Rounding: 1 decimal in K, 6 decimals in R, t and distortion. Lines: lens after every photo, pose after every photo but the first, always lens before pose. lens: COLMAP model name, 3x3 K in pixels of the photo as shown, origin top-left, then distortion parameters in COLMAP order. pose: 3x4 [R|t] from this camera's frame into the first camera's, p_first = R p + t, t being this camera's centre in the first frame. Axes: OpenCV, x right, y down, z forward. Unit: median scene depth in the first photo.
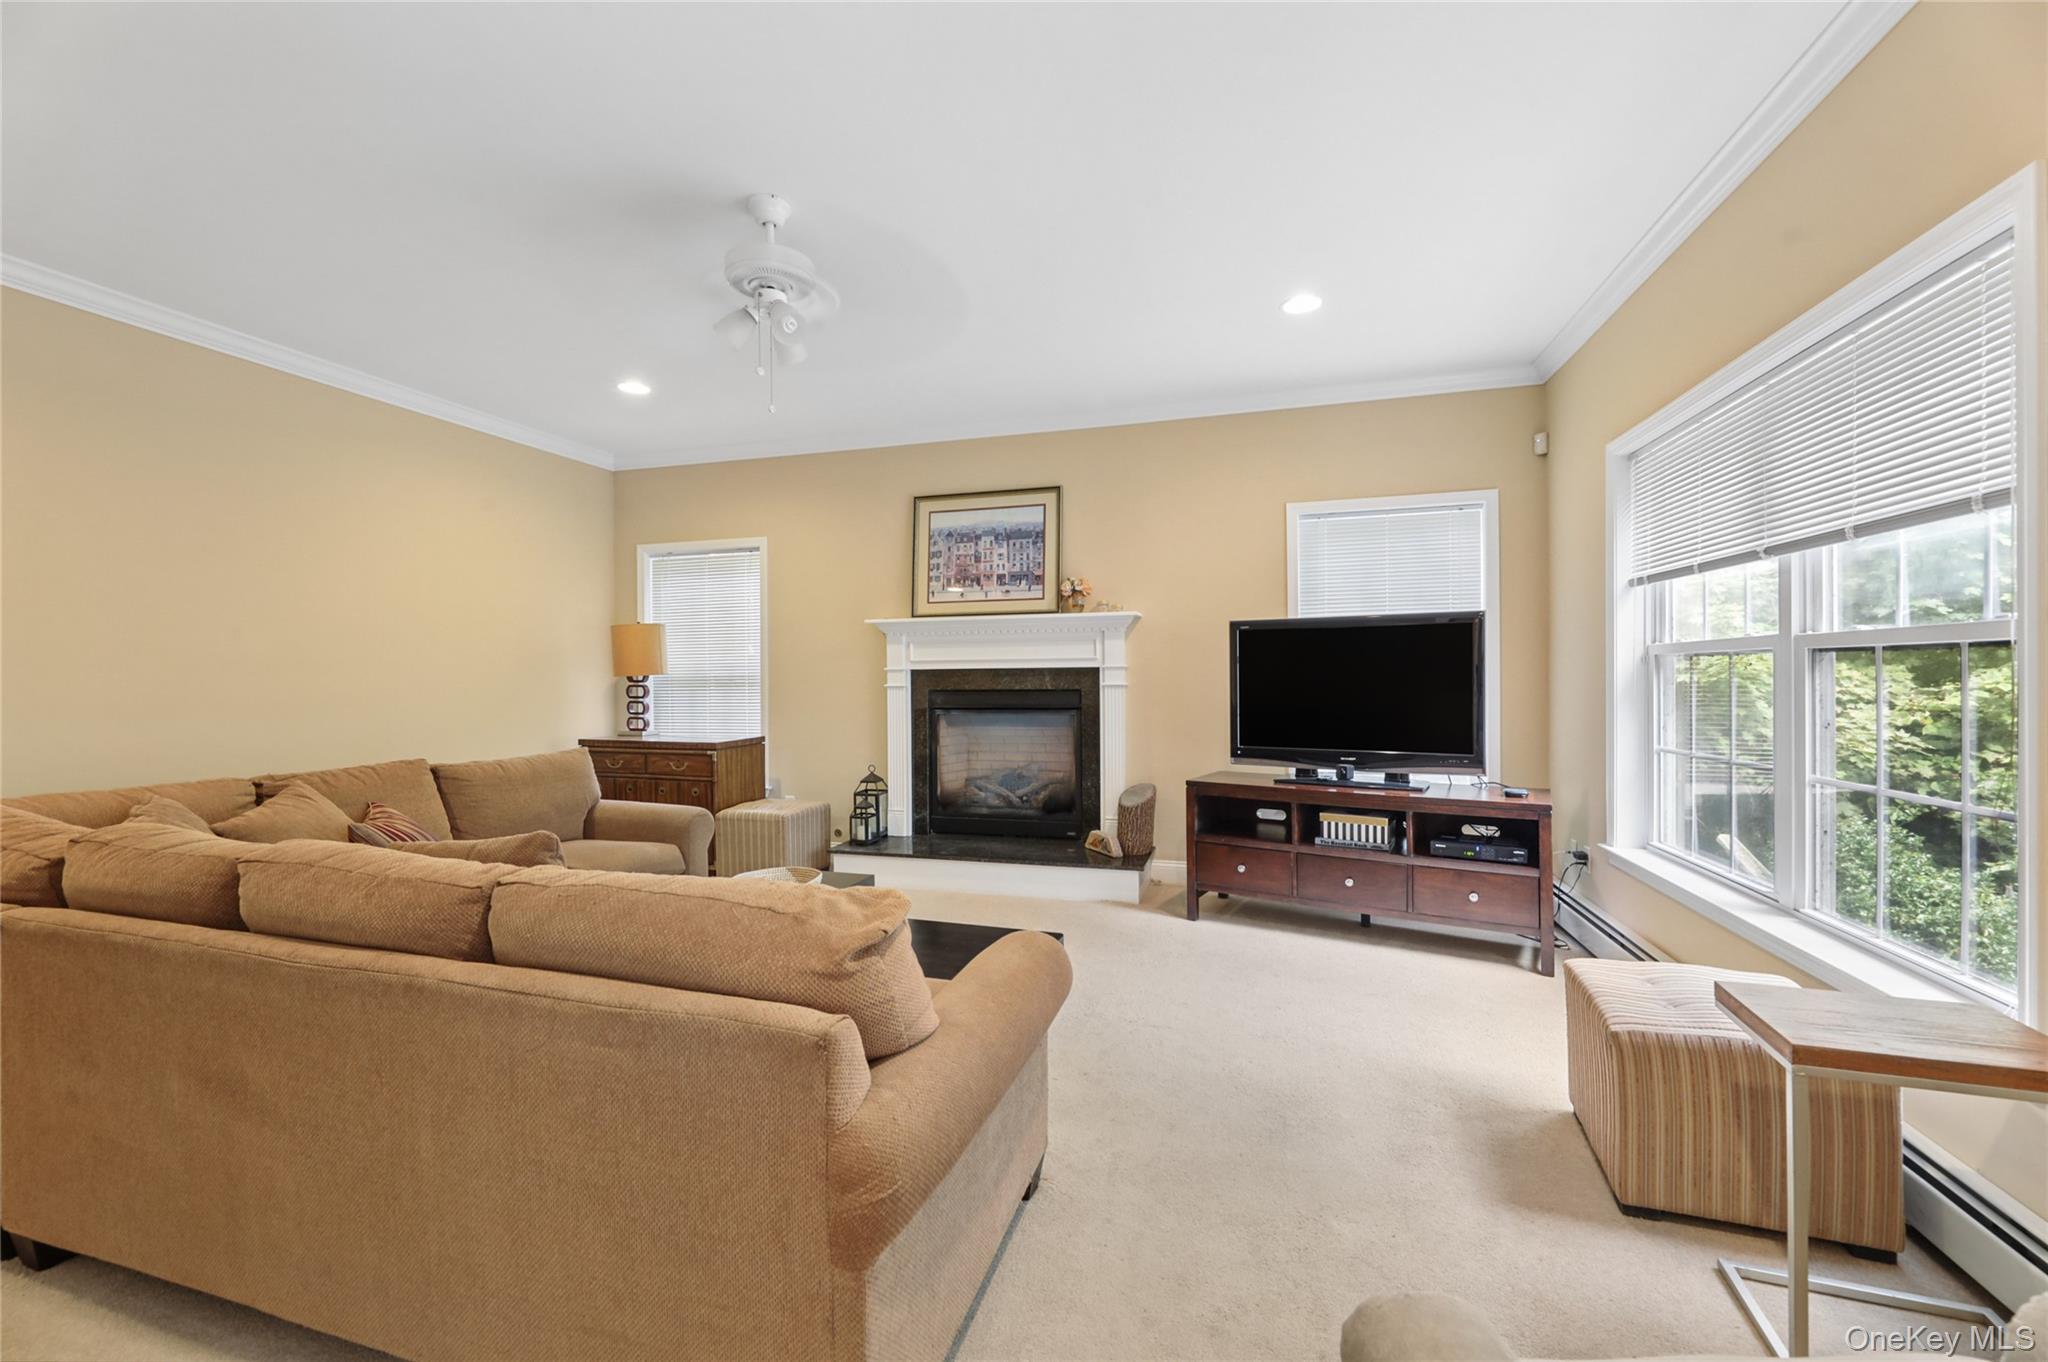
lens RADIAL K [[831.4, 0, 1016.4], [0, 831.4, 675.1], [0, 0, 1]] dist [-0.000385, 0.000019]
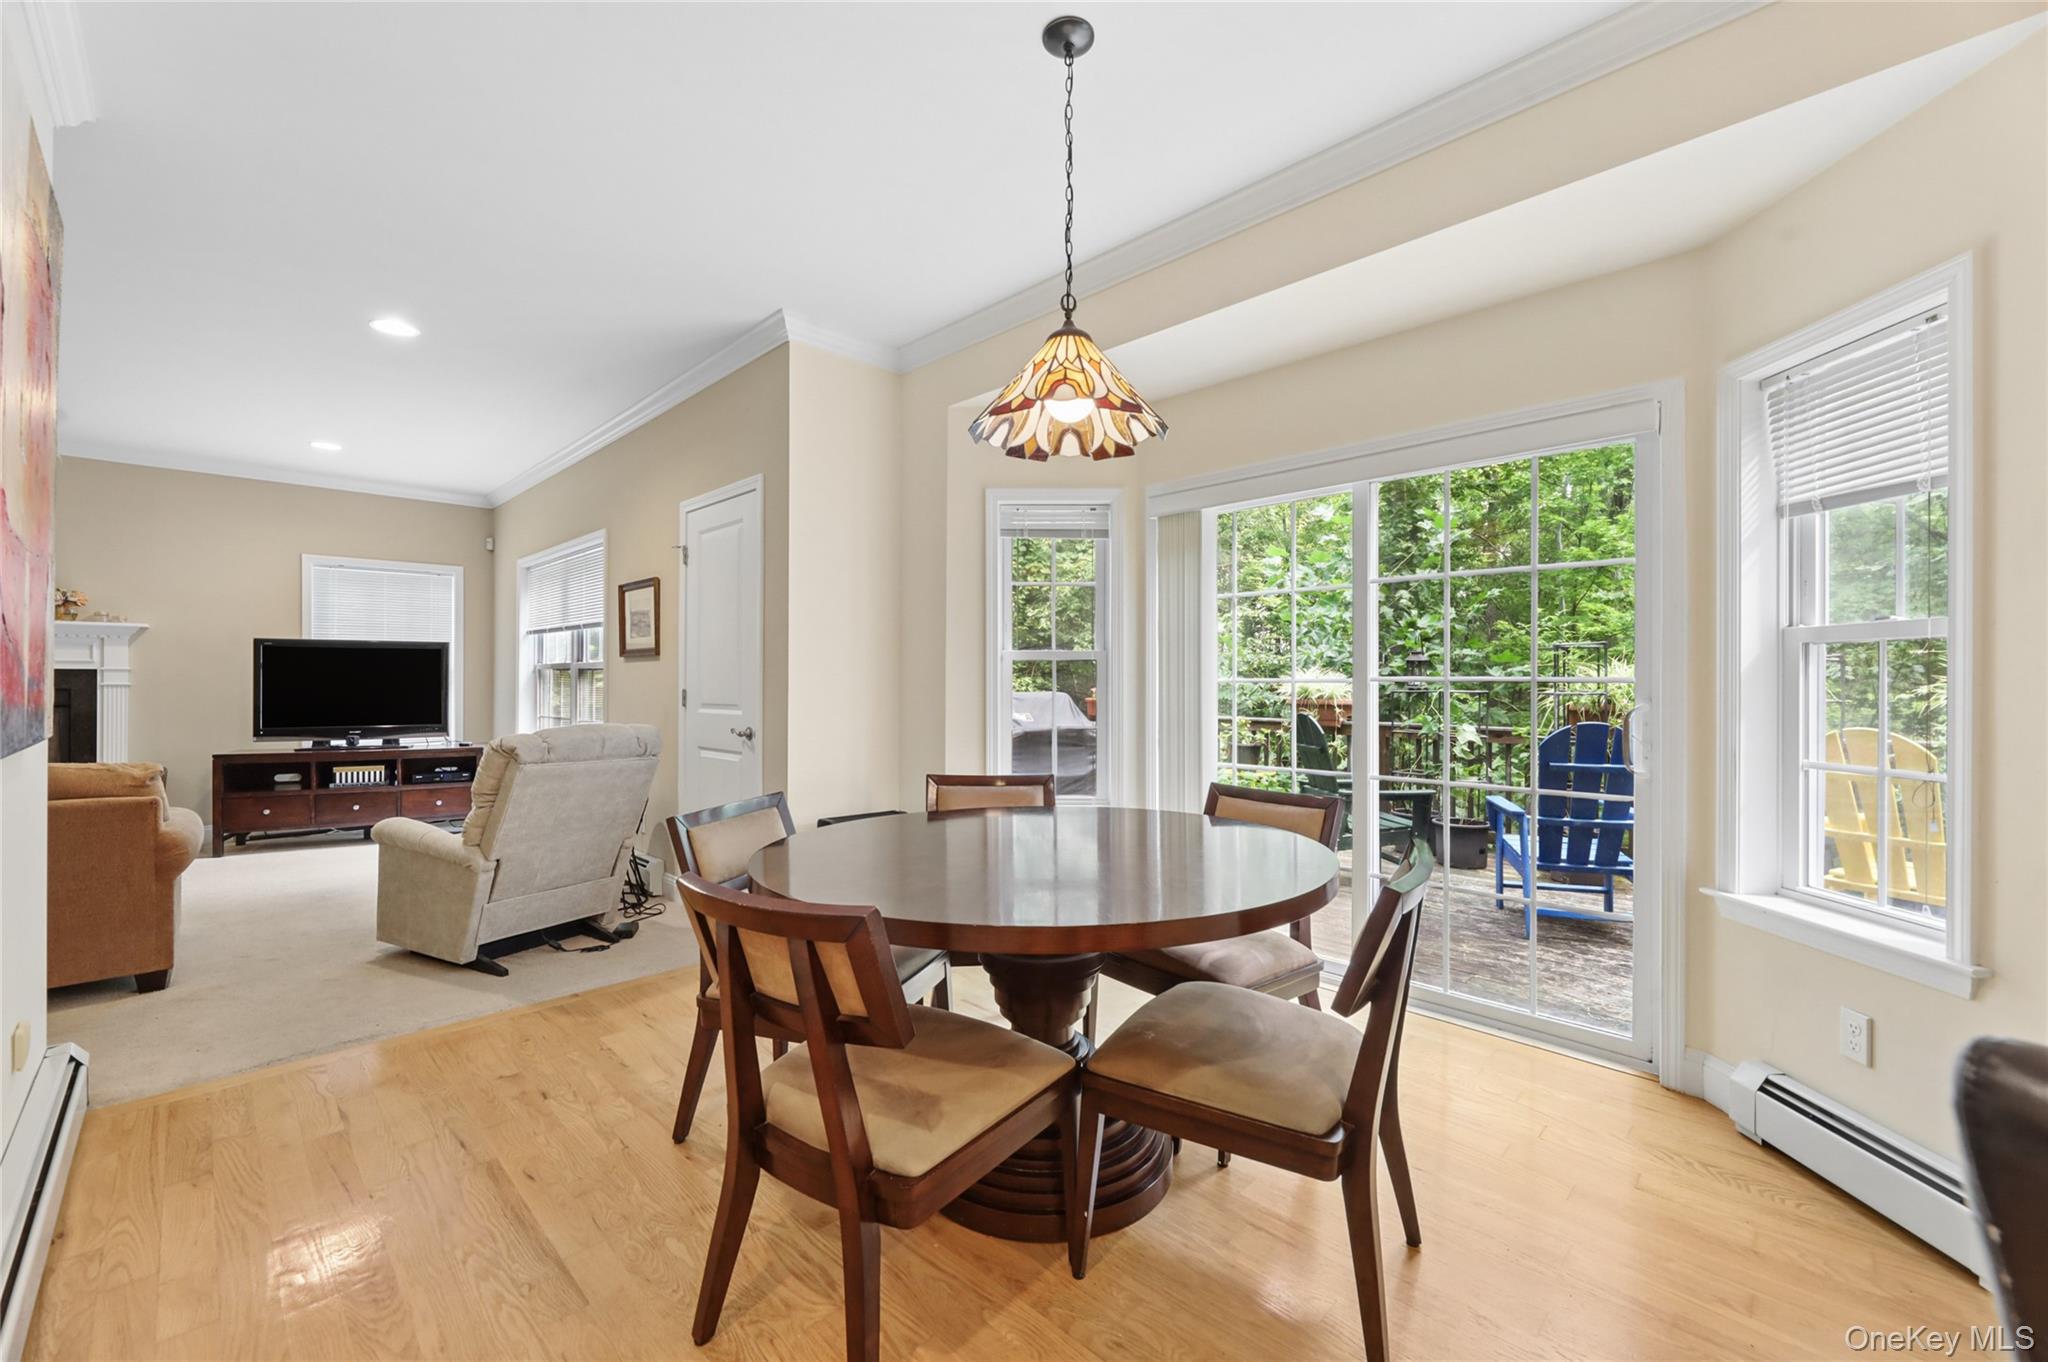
lens RADIAL K [[835.1, 0, 1024.0], [0, 835.1, 681.0], [0, 0, 1]] dist [0.000924, 0.000169]
pose [[0.477481, 0.008487, 0.878601, -0.295996], [-0.004908, 0.999964, -0.006992, 0.007932], [-0.878628, -0.000974, 0.477505, -0.662123]]
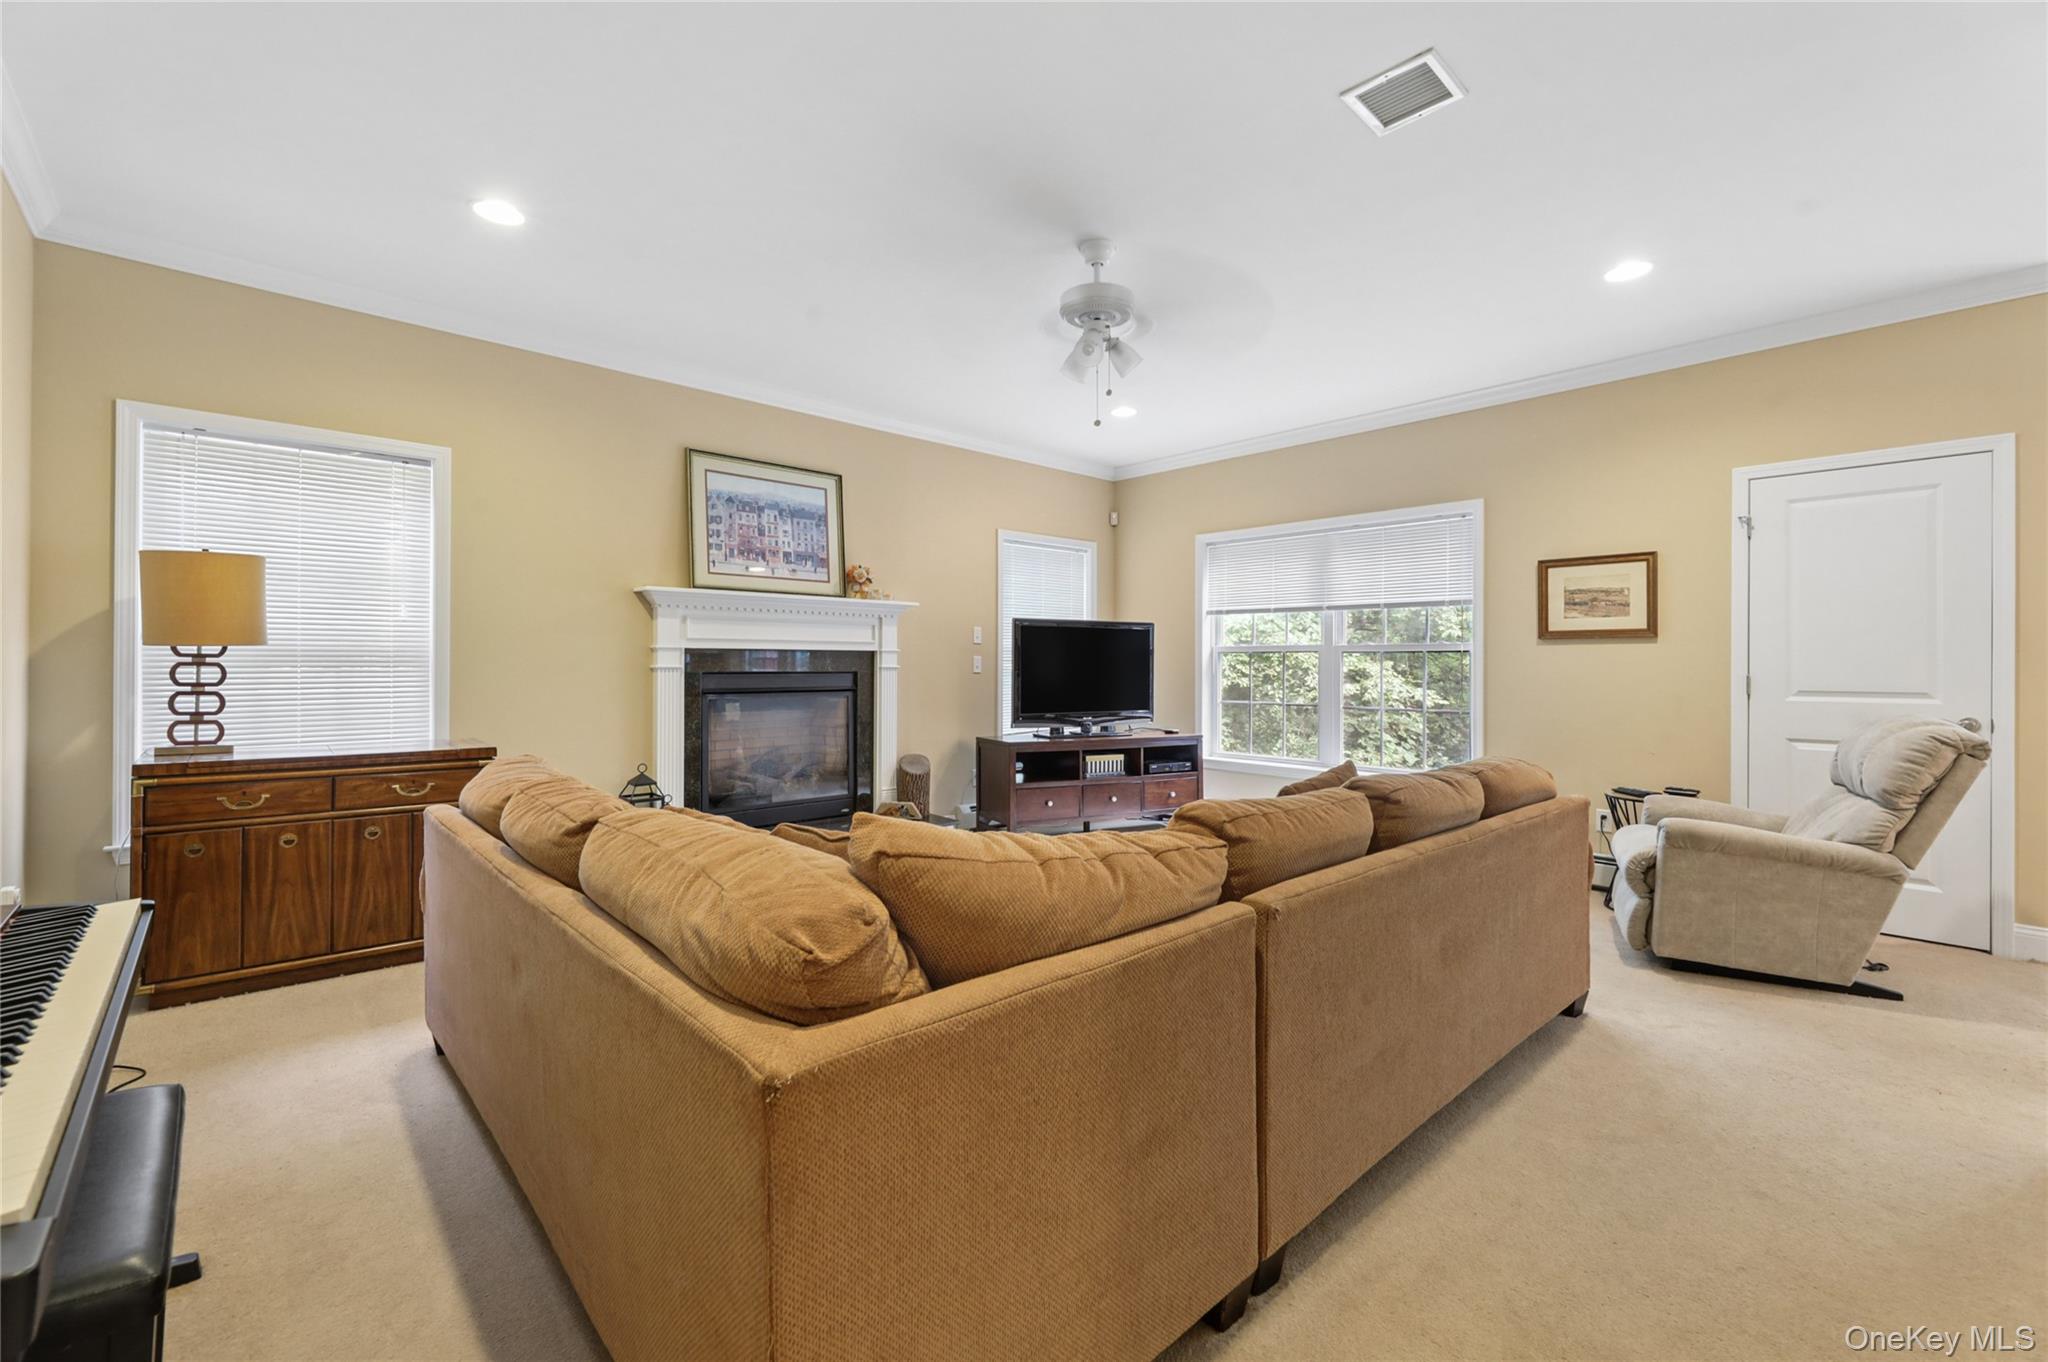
lens RADIAL K [[857.7, 0, 1020.6], [0, 857.7, 662.3], [0, 0, 1]] dist [-0.000725, -0.000112]
pose [[0.506421, 0.012375, 0.862198, -0.751224], [-0.008481, 0.999920, -0.009370, 0.013963], [-0.862245, -0.002567, 0.506485, 0.266751]]
